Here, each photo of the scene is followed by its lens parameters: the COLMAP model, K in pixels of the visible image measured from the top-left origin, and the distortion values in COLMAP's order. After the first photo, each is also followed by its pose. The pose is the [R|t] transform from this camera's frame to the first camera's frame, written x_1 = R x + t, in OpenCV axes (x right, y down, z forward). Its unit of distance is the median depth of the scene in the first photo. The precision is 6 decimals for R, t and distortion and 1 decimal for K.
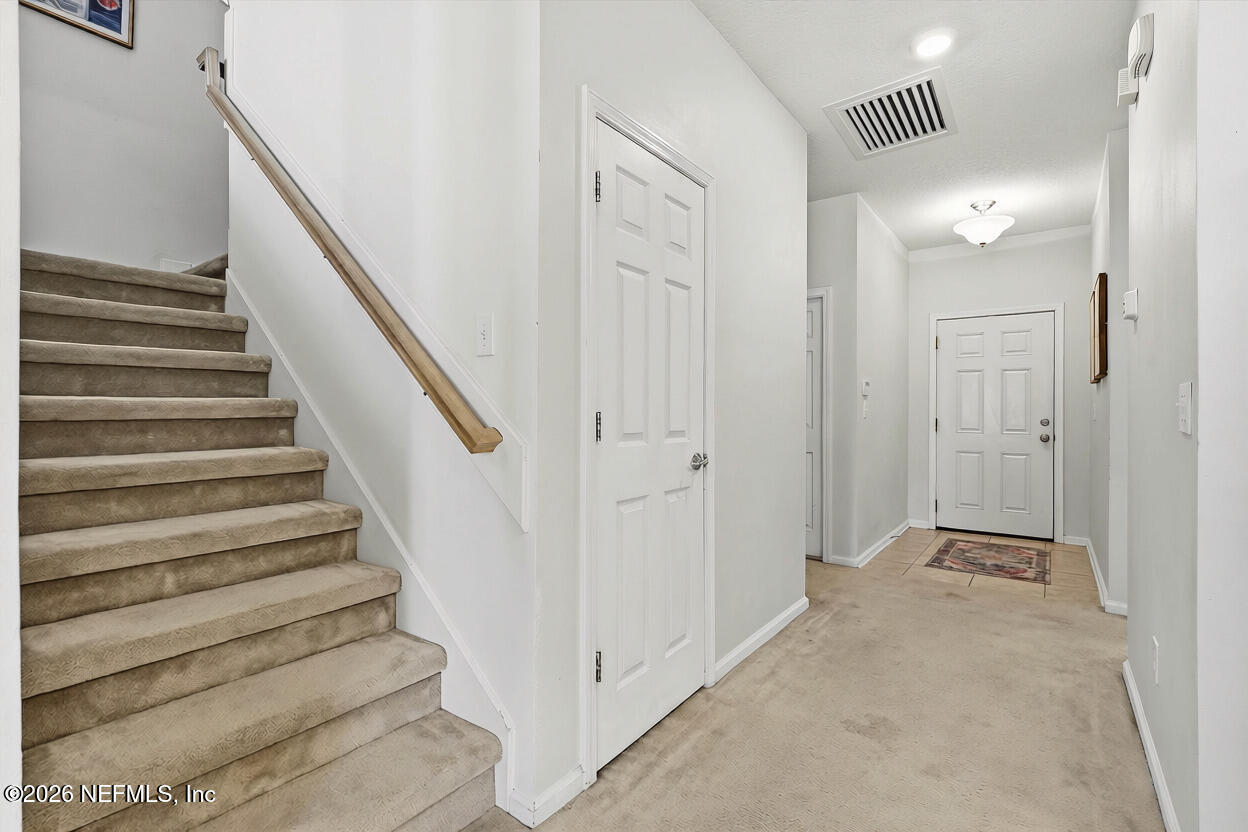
lens RADIAL K [[576.1, 0, 620.6], [0, 576.1, 413.0], [0, 0, 1]] dist [0.002204, 0.000357]
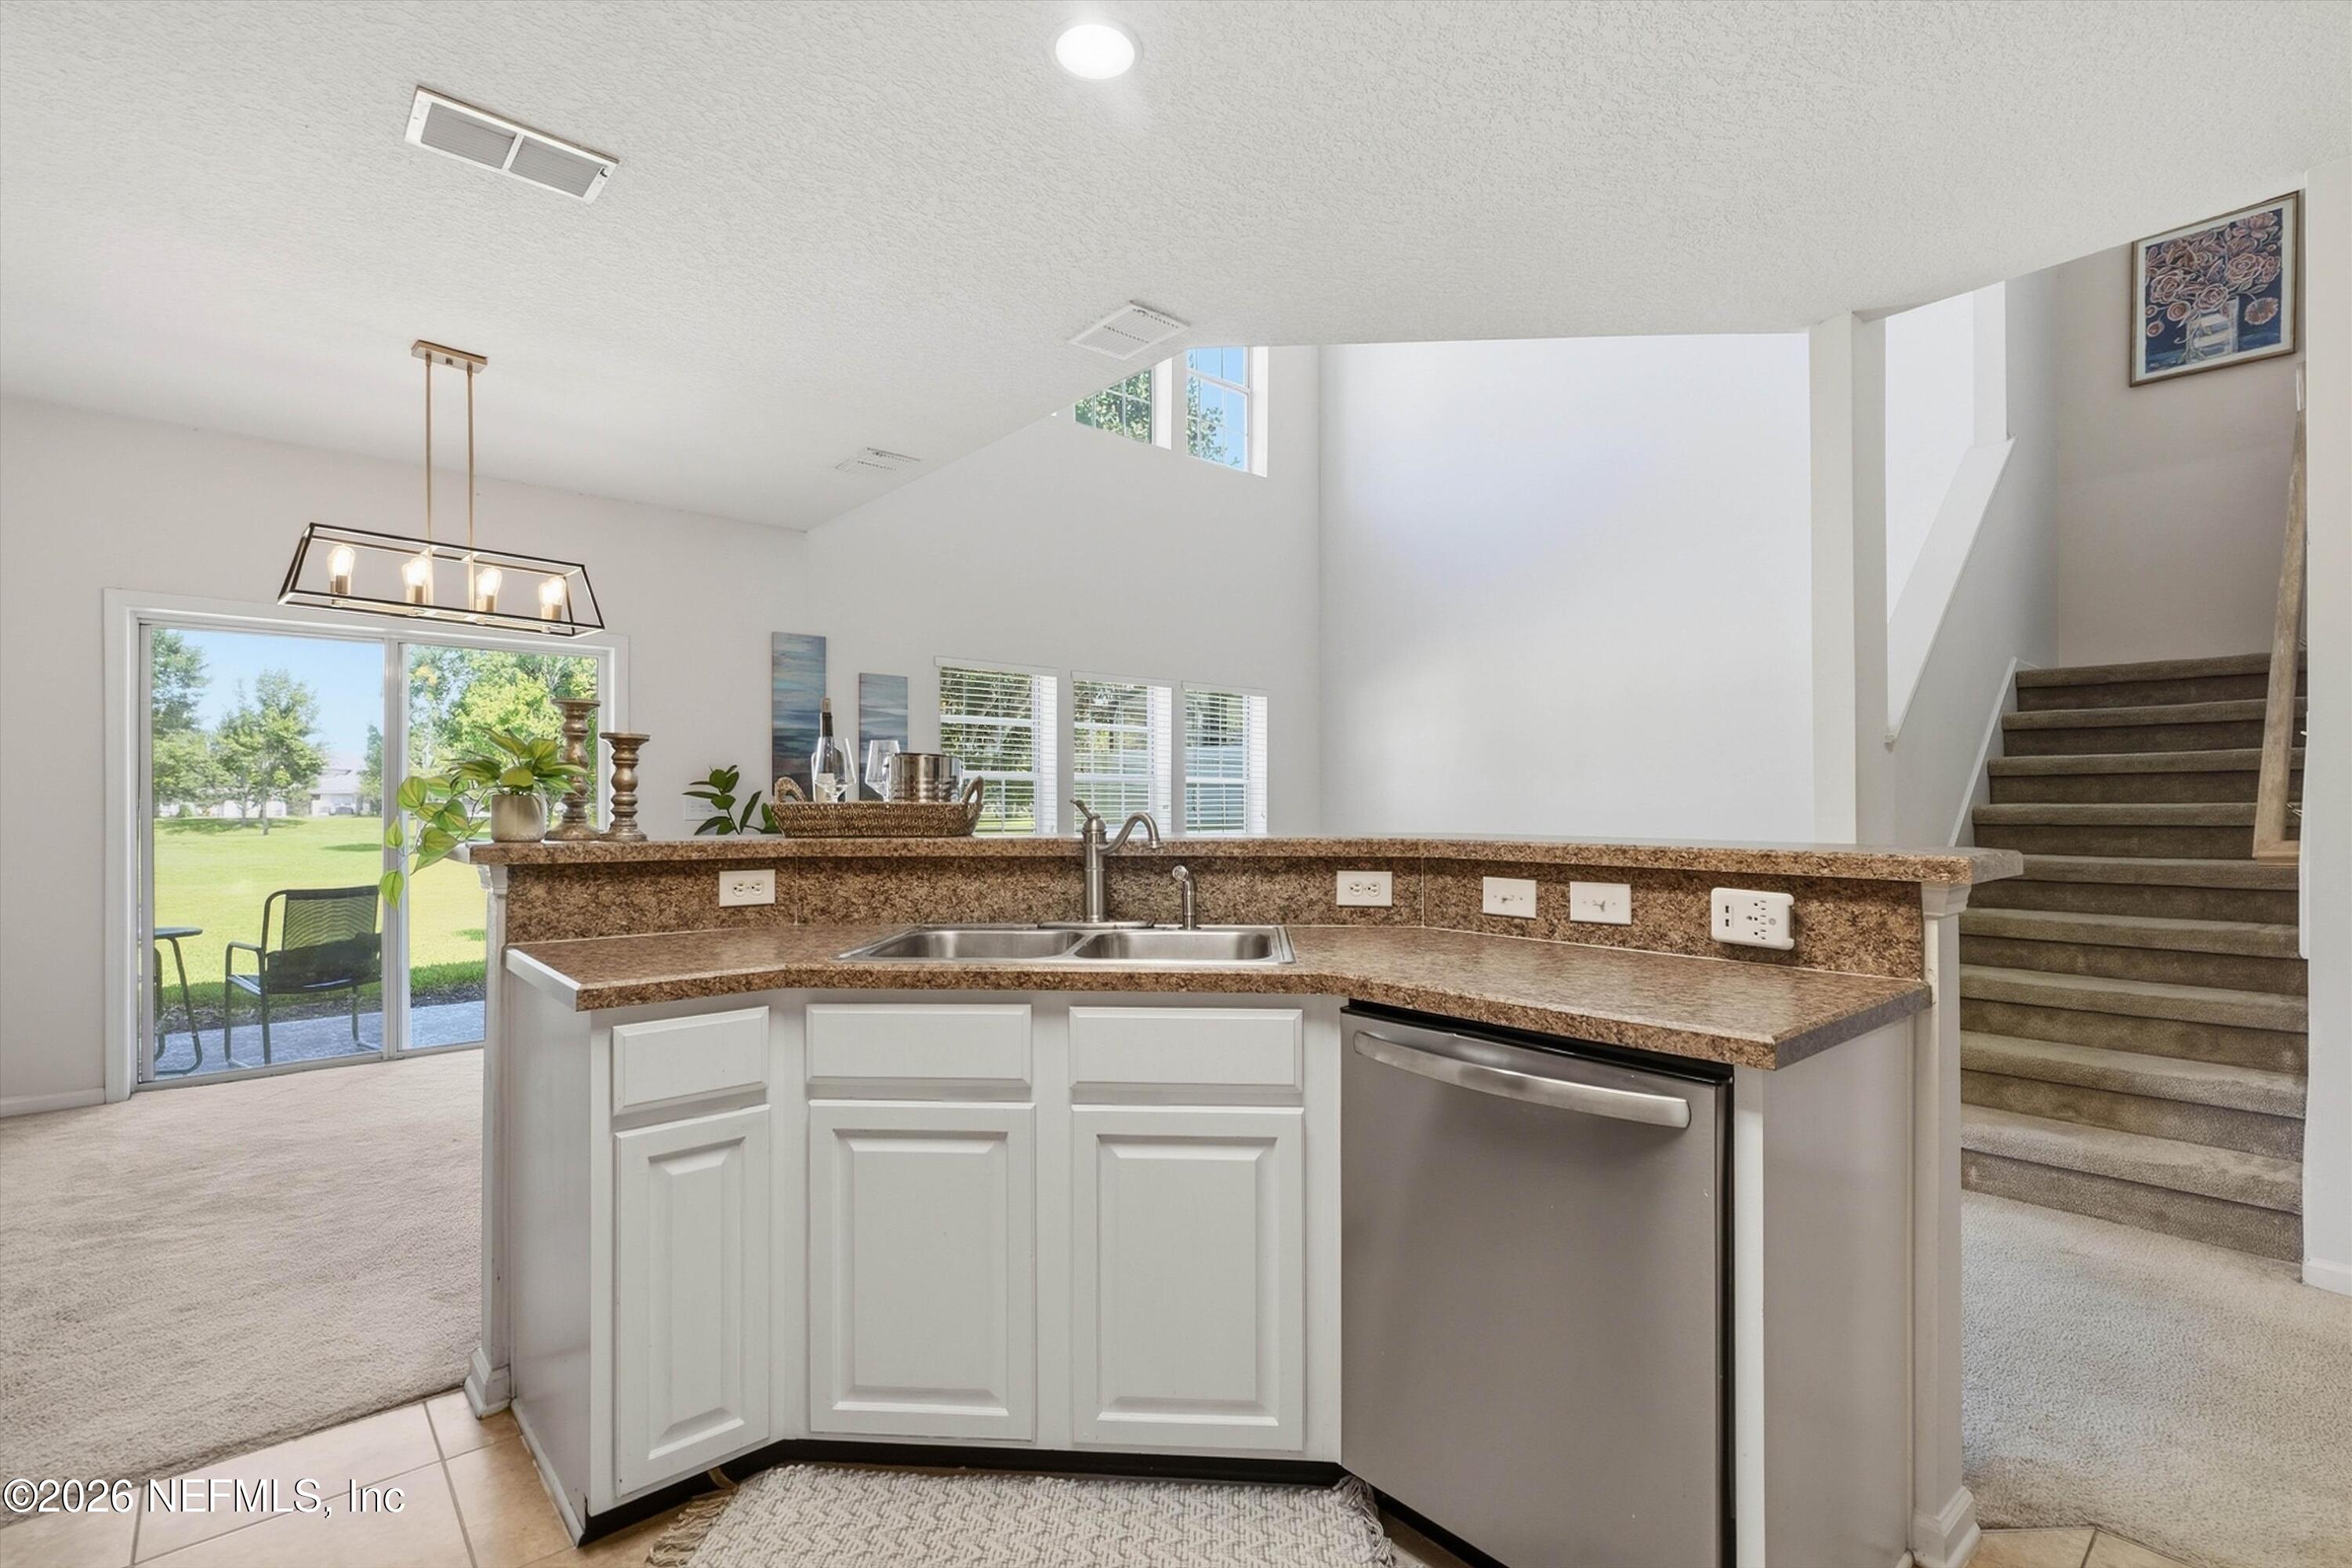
lens RADIAL K [[1060.4, 0, 1182.2], [0, 1060.4, 804.1], [0, 0, 1]] dist [-0.000485, -0.000135]
pose [[-0.205091, 0.000680, -0.978743, 1.153903], [-0.000955, 0.999999, 0.000895, -0.022276], [0.978742, 0.001118, -0.205090, -0.242905]]
